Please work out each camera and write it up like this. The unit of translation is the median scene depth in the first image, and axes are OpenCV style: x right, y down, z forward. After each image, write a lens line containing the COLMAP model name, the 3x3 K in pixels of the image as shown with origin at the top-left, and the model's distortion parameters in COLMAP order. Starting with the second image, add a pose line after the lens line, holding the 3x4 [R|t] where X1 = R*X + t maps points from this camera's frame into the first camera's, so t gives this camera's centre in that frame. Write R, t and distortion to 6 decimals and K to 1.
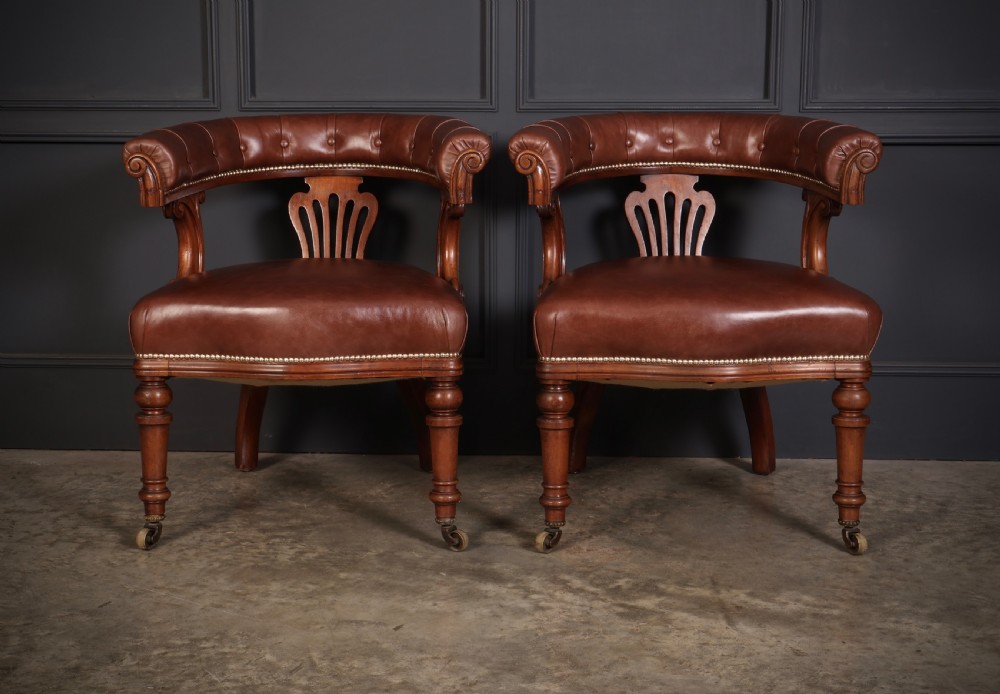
lens RADIAL K [[1589.7, 0, 479.6], [0, 1589.7, 321.4], [0, 0, 1]] dist [0.009792, 0.000000]
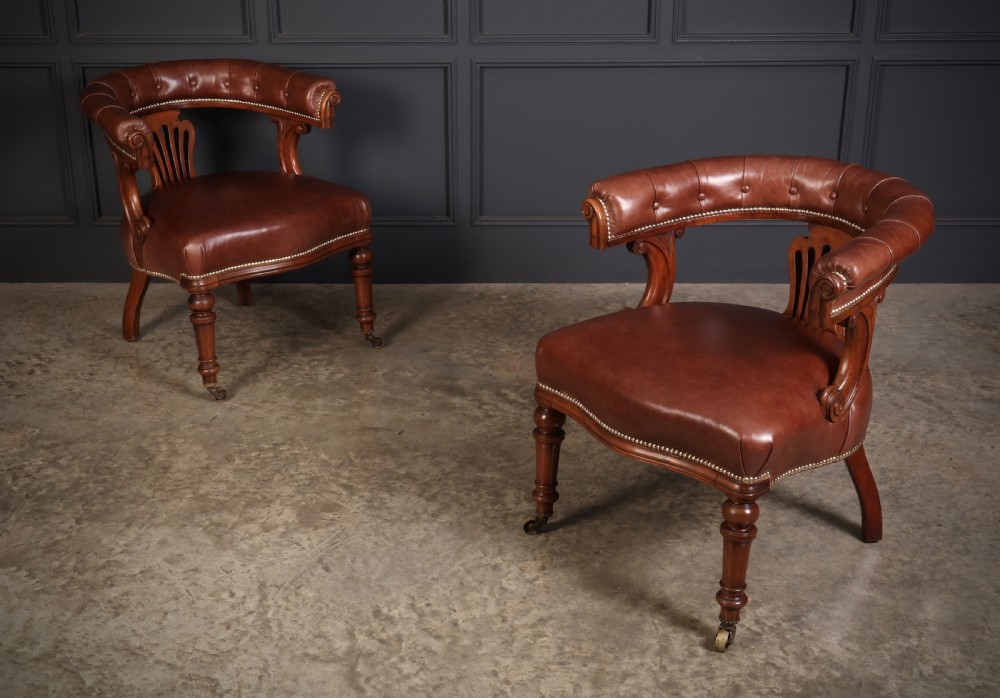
lens RADIAL K [[1465.0, 0, 485.4], [0, 1465.0, 350.4], [0, 0, 1]] dist [0.014983, 0.000000]
pose [[0.999439, -0.016319, 0.029242, -0.006952], [0.009131, 0.972935, 0.230898, -0.214420], [-0.032219, -0.230501, 0.972539, -0.397144]]
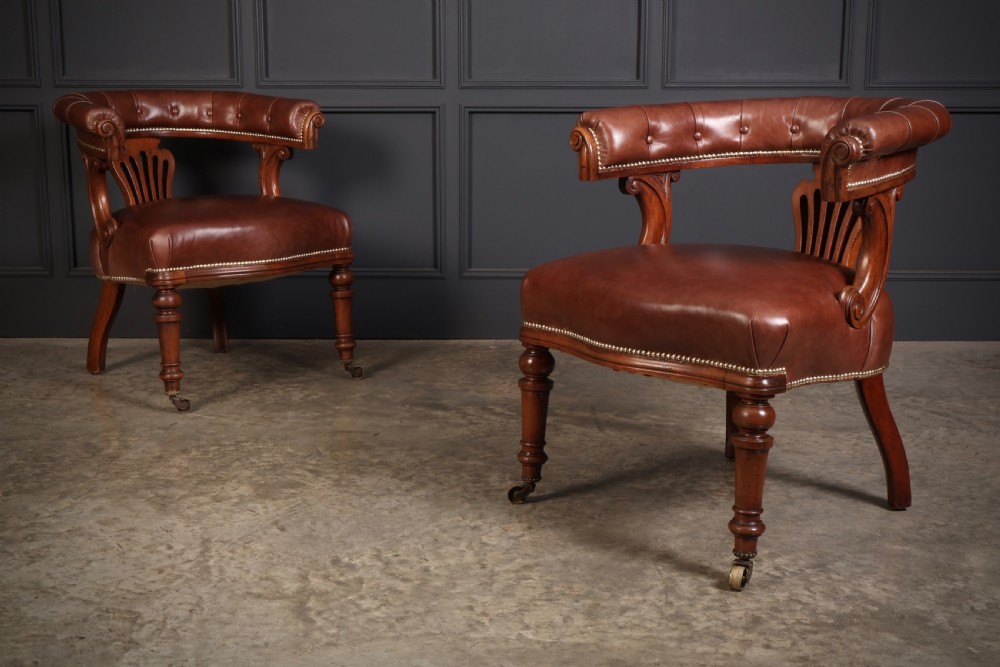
lens RADIAL K [[1381.1, 0, 506.9], [0, 1381.1, 323.3], [0, 0, 1]] dist [0.014541, 0.000000]
pose [[0.998944, -0.005754, 0.045584, 0.011189], [0.004632, 0.999685, 0.024669, 0.054295], [-0.045712, -0.024432, 0.998656, -0.264555]]
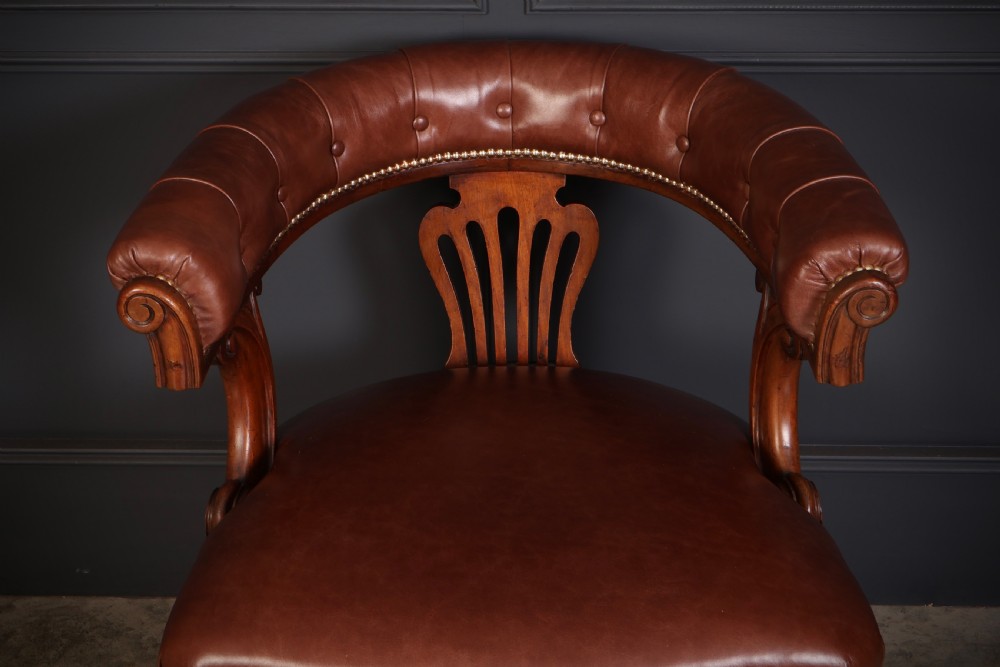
lens RADIAL K [[2061.6, 0, 493.6], [0, 2061.6, 335.4], [0, 0, 1]] dist [0.015614, 0.000000]
pose [[0.999884, -0.014505, 0.004643, 0.010991], [0.012328, 0.949832, 0.312516, -0.304679], [-0.008943, -0.312423, 0.949901, 0.455056]]
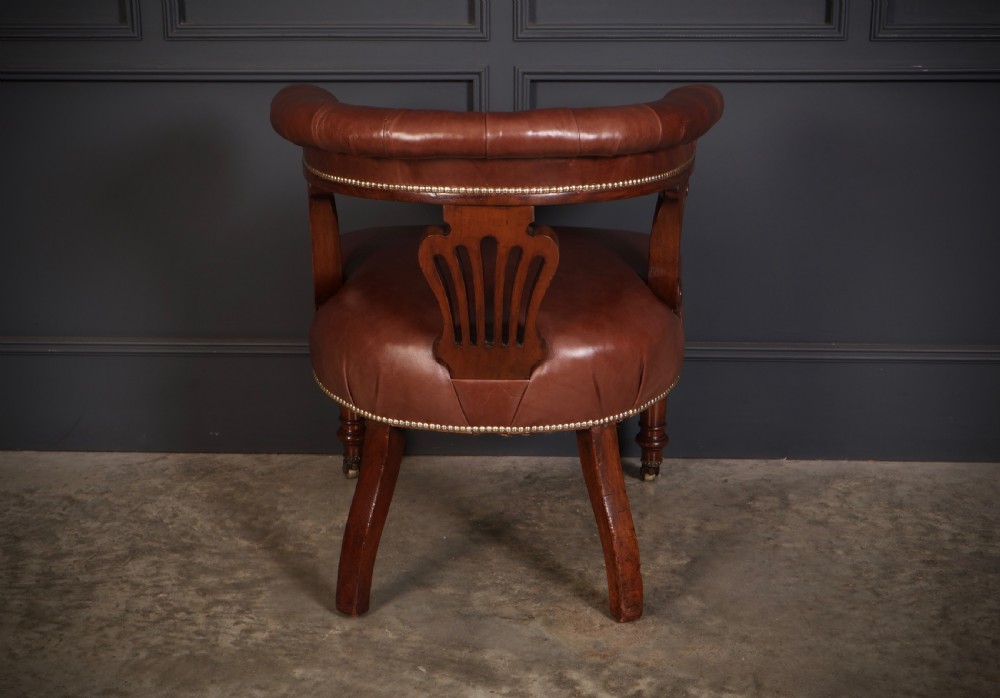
lens RADIAL K [[1744.4, 0, 478.9], [0, 1744.4, 339.4], [0, 0, 1]] dist [0.028846, 0.000000]
pose [[0.999983, -0.005168, -0.002667, 0.009330], [0.005483, 0.990691, 0.136022, -0.131612], [0.001939, -0.136035, 0.990702, 0.146099]]
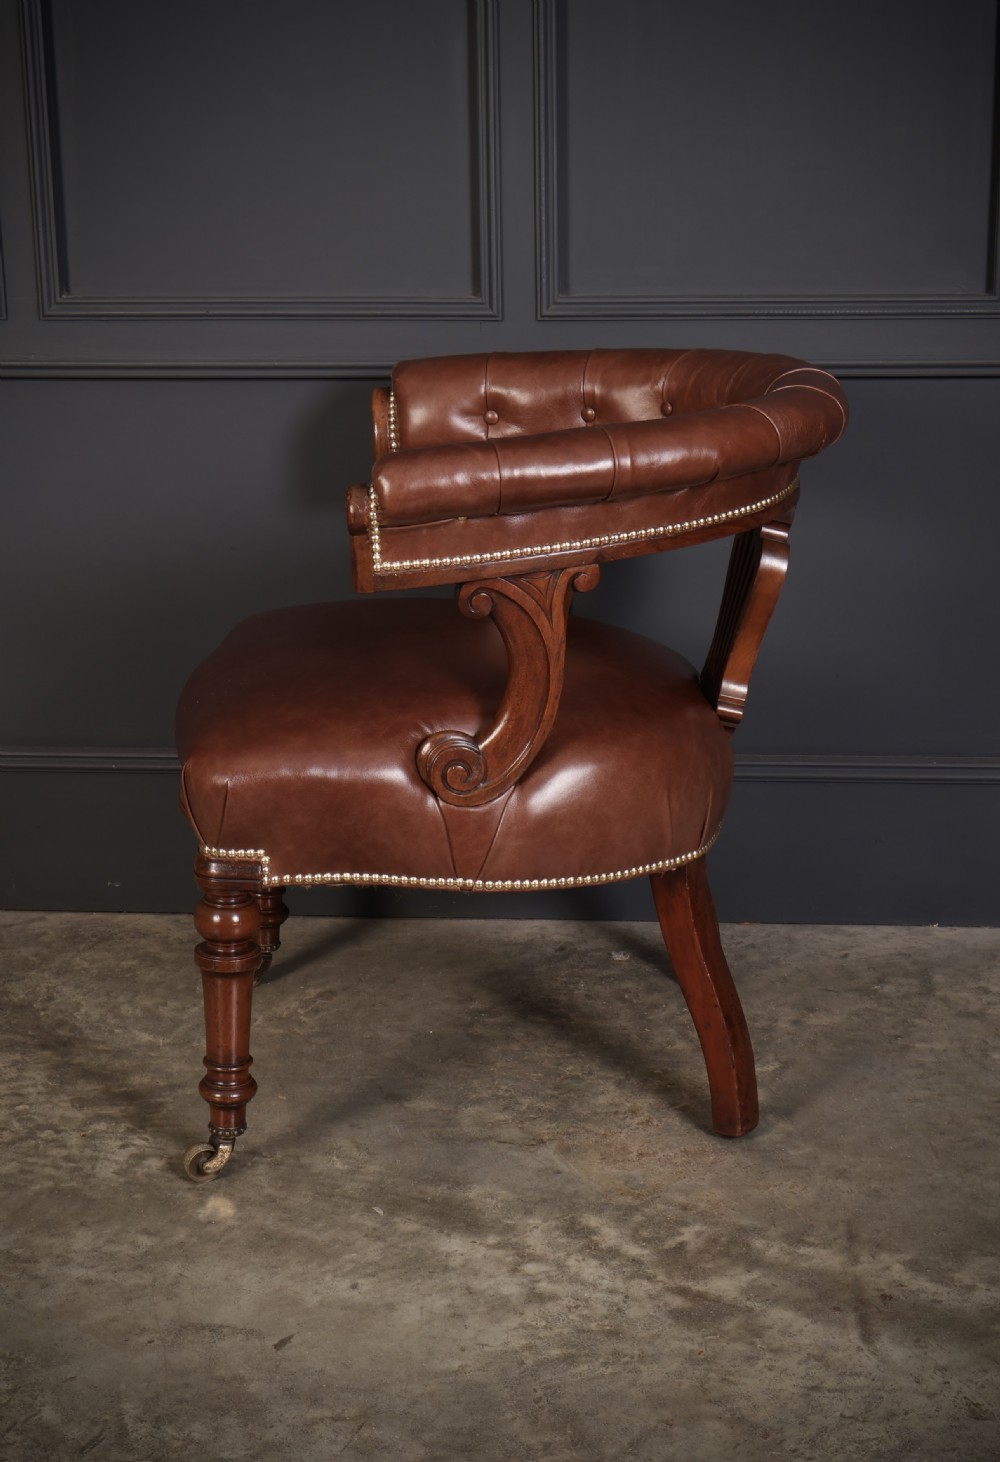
lens RADIAL K [[2680.4, 0, 512.8], [0, 2680.4, 765.4], [0, 0, 1]] dist [-0.001805, 0.000000]
pose [[0.999297, -0.001047, -0.037473, 0.063152], [0.006043, 0.991036, 0.133455, -0.131564], [0.036998, -0.133588, 0.990346, 0.070663]]
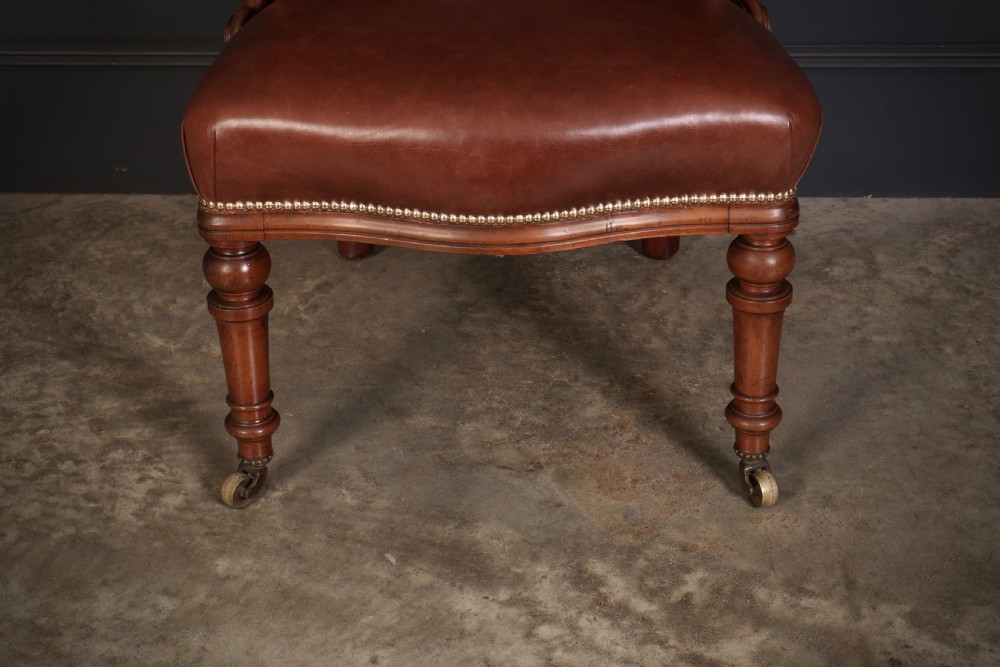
lens RADIAL K [[1813.7, 0, 493.7], [0, 1813.7, 335.5], [0, 0, 1]] dist [0.012513, 0.000000]
pose [[0.999876, -0.015684, 0.001264, 0.016298], [0.014106, 0.929107, 0.369542, -0.172794], [-0.006970, -0.369479, 0.929213, 0.411200]]
